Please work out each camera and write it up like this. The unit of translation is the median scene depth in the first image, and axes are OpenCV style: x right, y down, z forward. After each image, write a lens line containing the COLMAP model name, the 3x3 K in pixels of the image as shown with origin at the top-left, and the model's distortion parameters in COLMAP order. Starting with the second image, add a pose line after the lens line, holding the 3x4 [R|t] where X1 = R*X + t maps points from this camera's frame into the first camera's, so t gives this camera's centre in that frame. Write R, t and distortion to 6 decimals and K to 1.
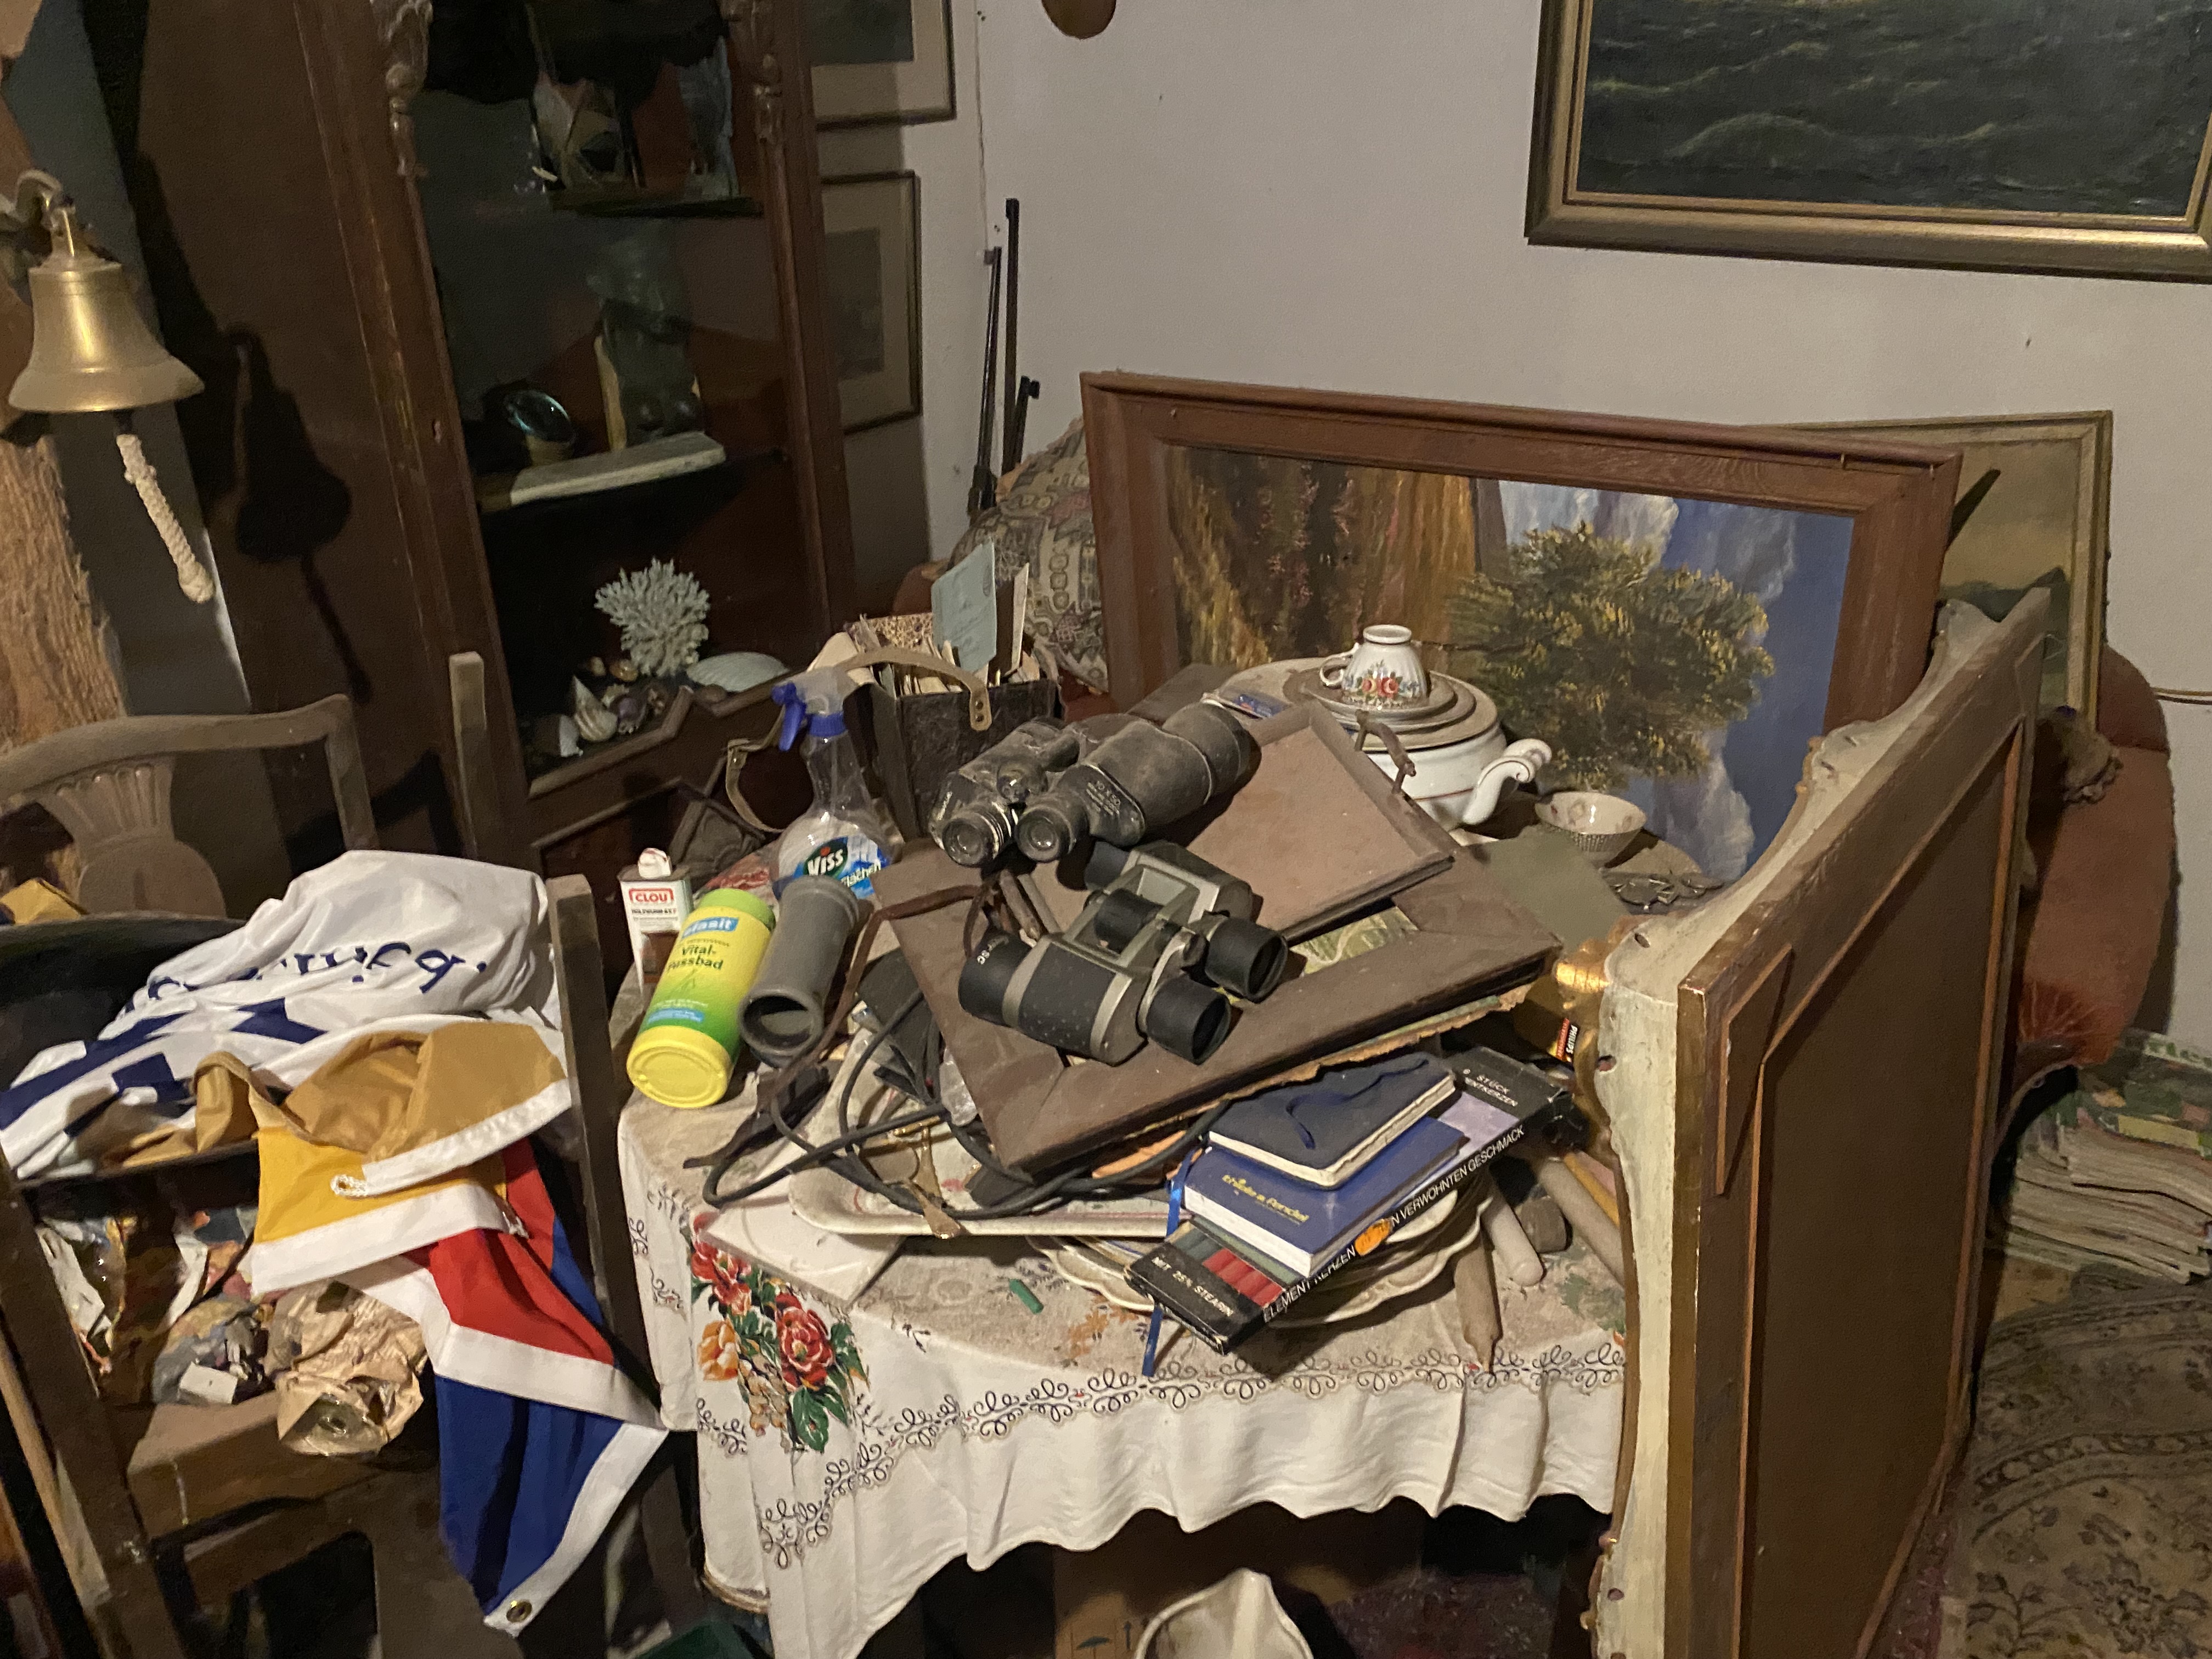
lens RADIAL K [[1711.3, 0, 1101.8], [0, 1711.3, 871.0], [0, 0, 1]] dist [0.074480, -0.082651]
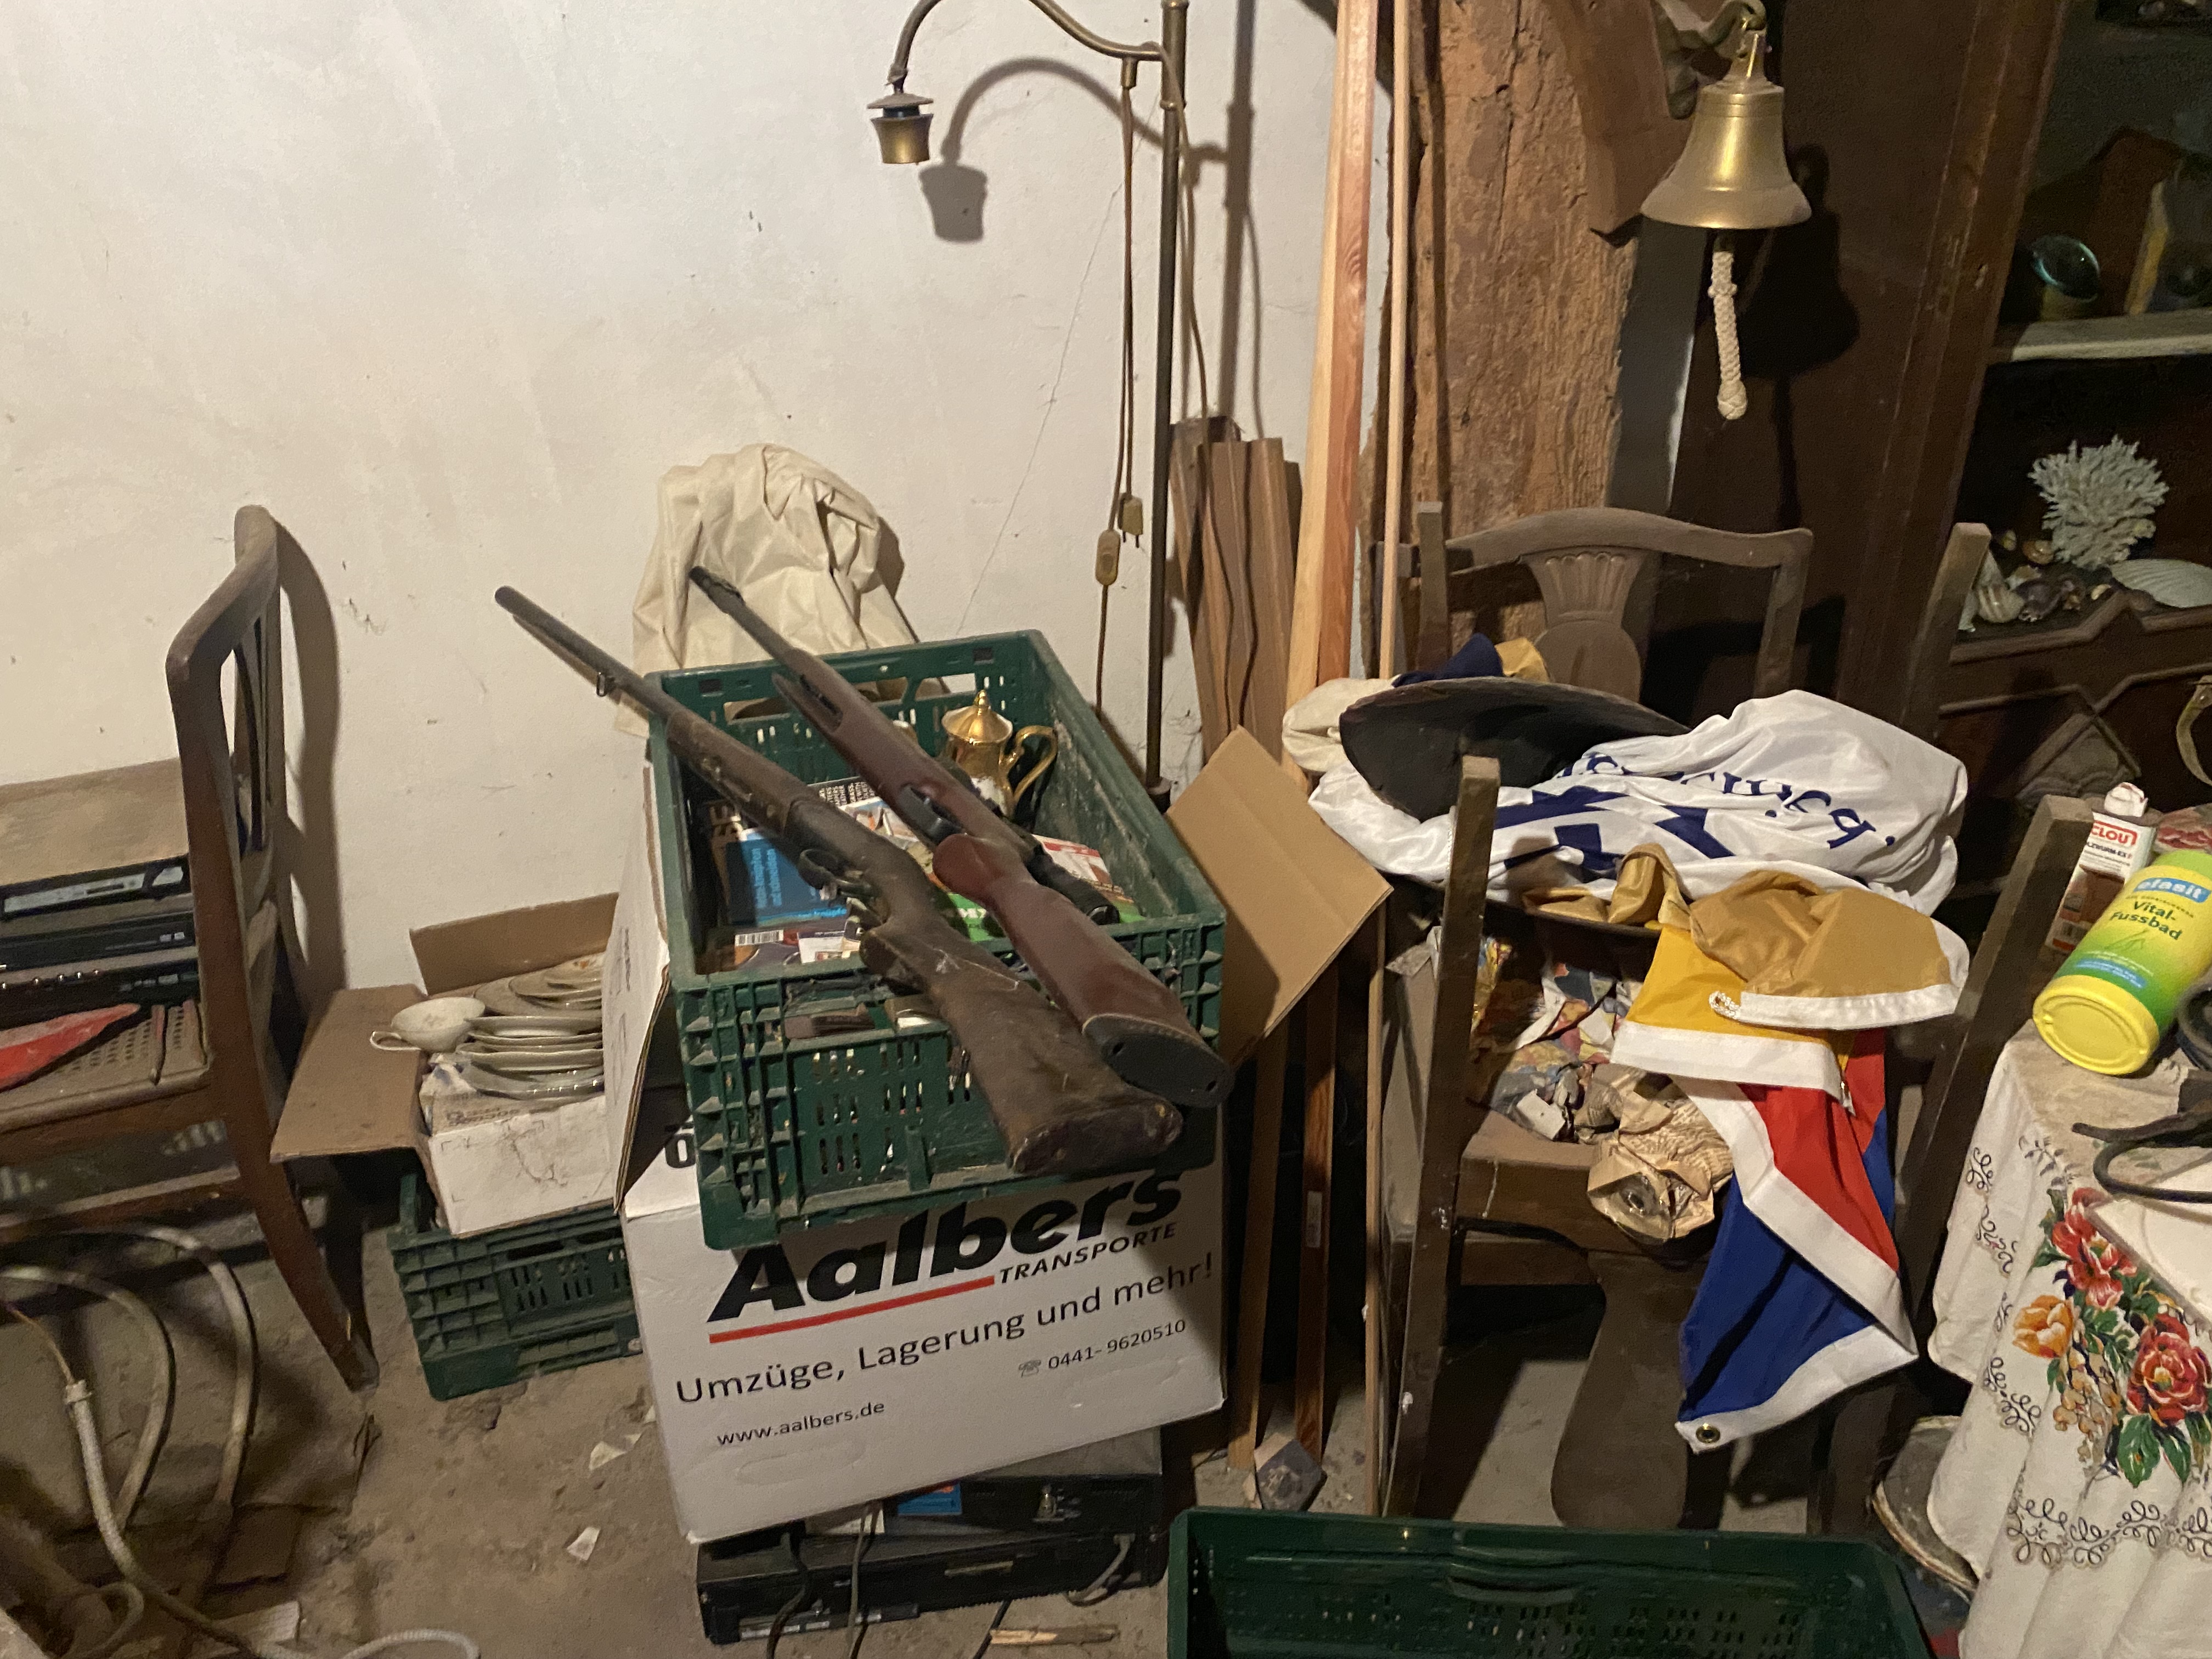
lens RADIAL K [[1704.6, 0, 1081.6], [0, 1704.6, 810.2], [0, 0, 1]] dist [0.036826, -0.012251]
pose [[0.744810, 0.333232, -0.578113, -0.156949], [-0.286564, 0.942151, 0.173875, 0.000600], [0.602611, 0.036163, 0.797216, -0.072495]]
